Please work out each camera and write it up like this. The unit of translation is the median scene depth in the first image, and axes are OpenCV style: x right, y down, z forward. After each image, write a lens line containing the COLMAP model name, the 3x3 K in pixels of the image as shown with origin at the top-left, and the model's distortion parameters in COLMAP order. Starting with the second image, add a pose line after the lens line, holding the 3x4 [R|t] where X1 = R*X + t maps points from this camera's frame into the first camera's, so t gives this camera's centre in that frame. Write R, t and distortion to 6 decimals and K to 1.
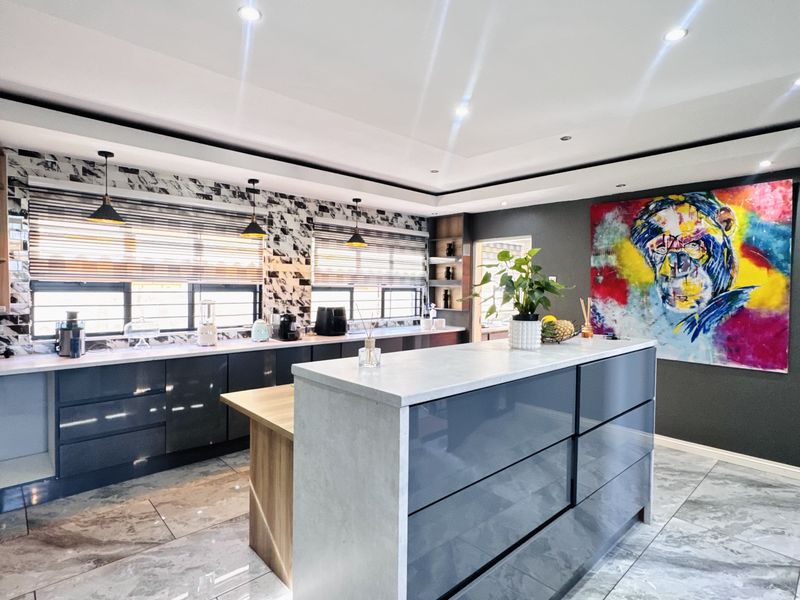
lens RADIAL K [[429.2, 0, 404.2], [0, 429.2, 295.3], [0, 0, 1]] dist [-0.001274, -0.002187]
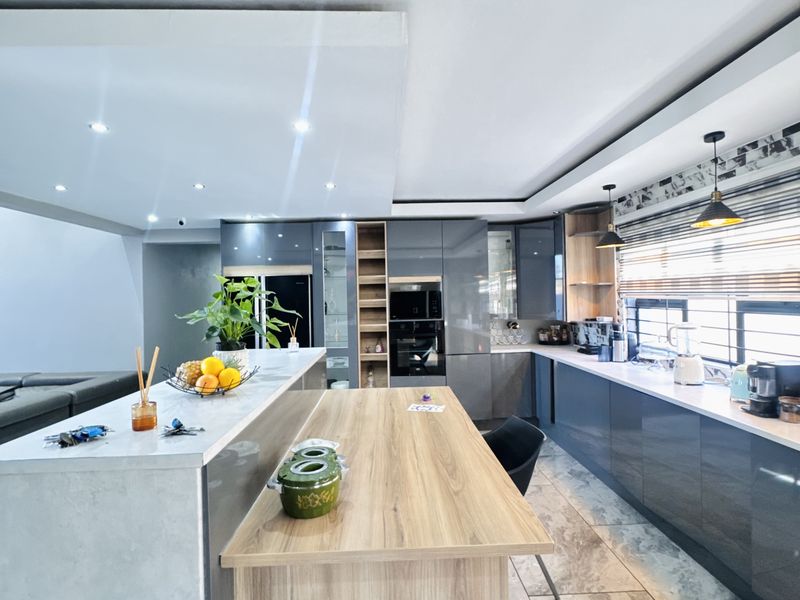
lens RADIAL K [[429.2, 0, 405.9], [0, 429.2, 305.2], [0, 0, 1]] dist [-0.001274, -0.002187]
pose [[-0.653267, 0.009644, -0.757067, 0.431807], [-0.015087, 0.999555, 0.025752, -0.031558], [0.756978, 0.028245, -0.652830, 1.131532]]
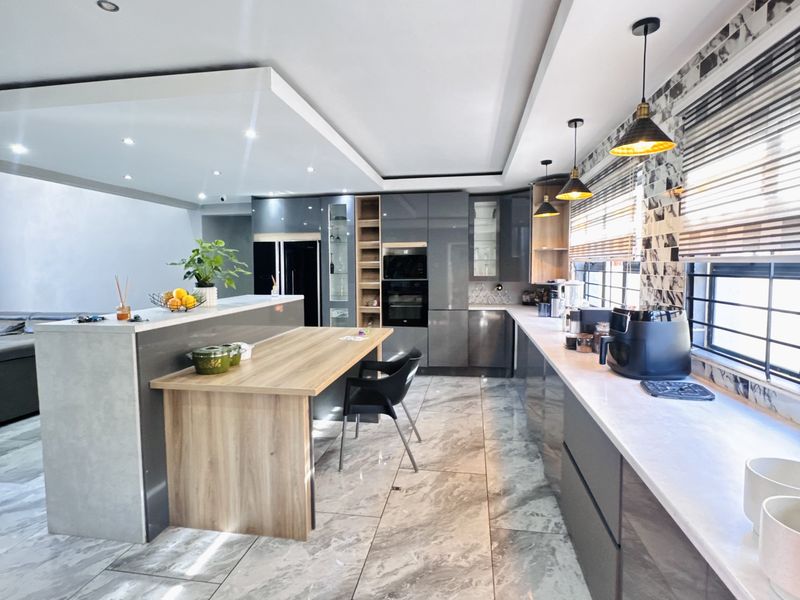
lens RADIAL K [[429.2, 0, 404.8], [0, 429.2, 305.5], [0, 0, 1]] dist [-0.001274, -0.002187]
pose [[-0.791138, 0.040020, -0.610327, 0.366291], [-0.028158, 0.994416, 0.101705, -0.017995], [0.610990, 0.097649, -0.785593, 1.510312]]
